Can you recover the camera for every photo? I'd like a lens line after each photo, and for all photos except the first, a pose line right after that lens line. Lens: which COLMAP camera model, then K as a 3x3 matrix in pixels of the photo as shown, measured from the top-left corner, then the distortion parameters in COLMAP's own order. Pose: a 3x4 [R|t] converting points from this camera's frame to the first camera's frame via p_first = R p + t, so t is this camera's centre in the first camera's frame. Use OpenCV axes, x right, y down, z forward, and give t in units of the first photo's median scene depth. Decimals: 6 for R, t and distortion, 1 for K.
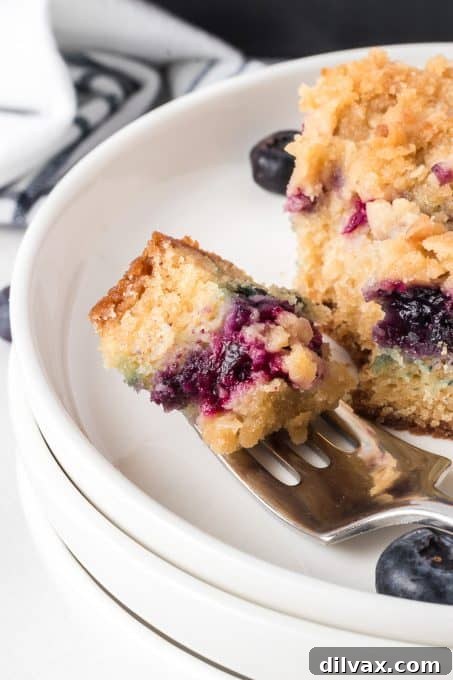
lens RADIAL K [[1916.7, 0, 226.4], [0, 1916.7, 343.0], [0, 0, 1]] dist [0.081967, 0.000000]
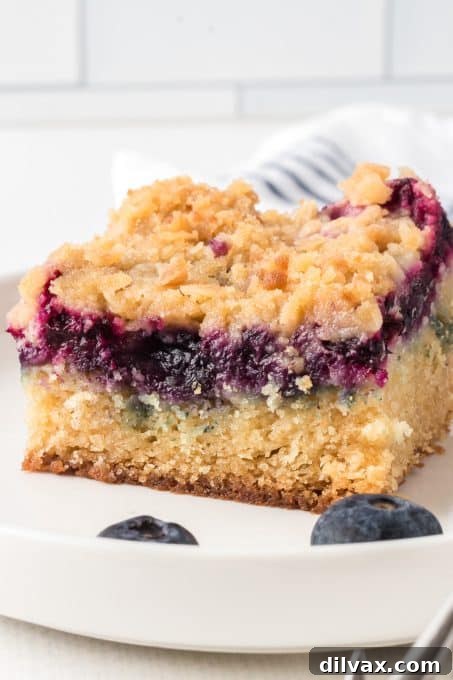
lens RADIAL K [[2017.2, 0, 227.4], [0, 2017.2, 334.9], [0, 0, 1]] dist [0.125973, 0.000000]
pose [[0.996982, 0.032487, -0.070504, 0.196476], [-0.055584, 0.932754, -0.356203, 0.340238], [0.054191, 0.359047, 0.931745, 0.014197]]
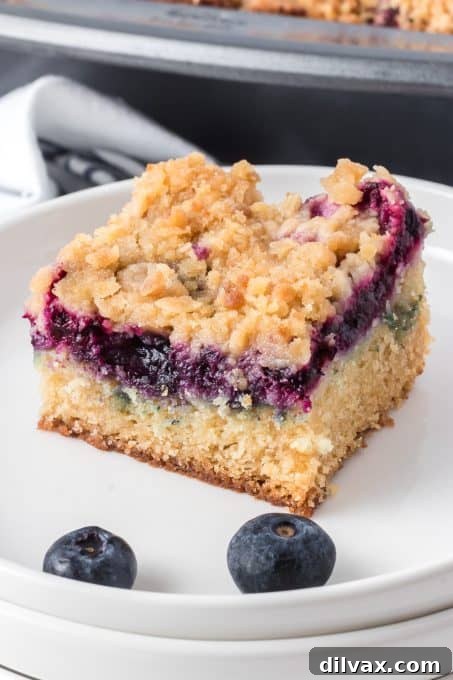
lens RADIAL K [[1916.7, 0, 222.4], [0, 1916.7, 343.1], [0, 0, 1]] dist [0.081967, 0.000000]
pose [[0.969487, 0.100213, -0.223723, 0.400724], [-0.123448, 0.988042, -0.092375, 0.077073], [0.211791, 0.117175, 0.970265, -0.147621]]
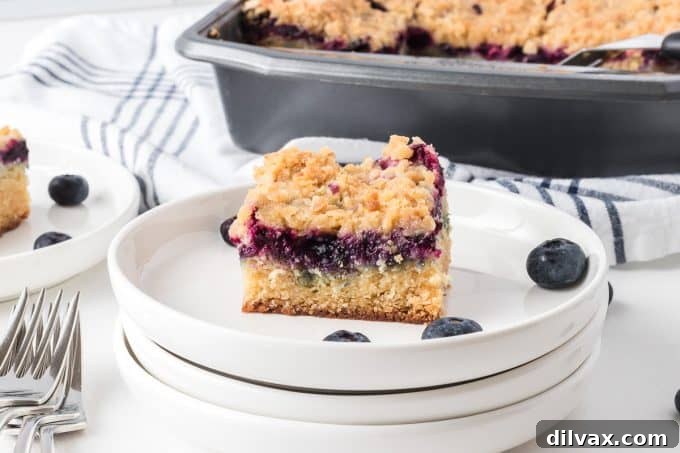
lens RADIAL K [[1916.7, 0, 338.0], [0, 1916.7, 226.2], [0, 0, 1]] dist [0.081967, 0.000000]
pose [[0.988688, -0.027725, 0.147402, -0.171572], [0.074406, 0.943976, -0.321516, 0.577353], [-0.130230, 0.328847, 0.935361, -0.813231]]
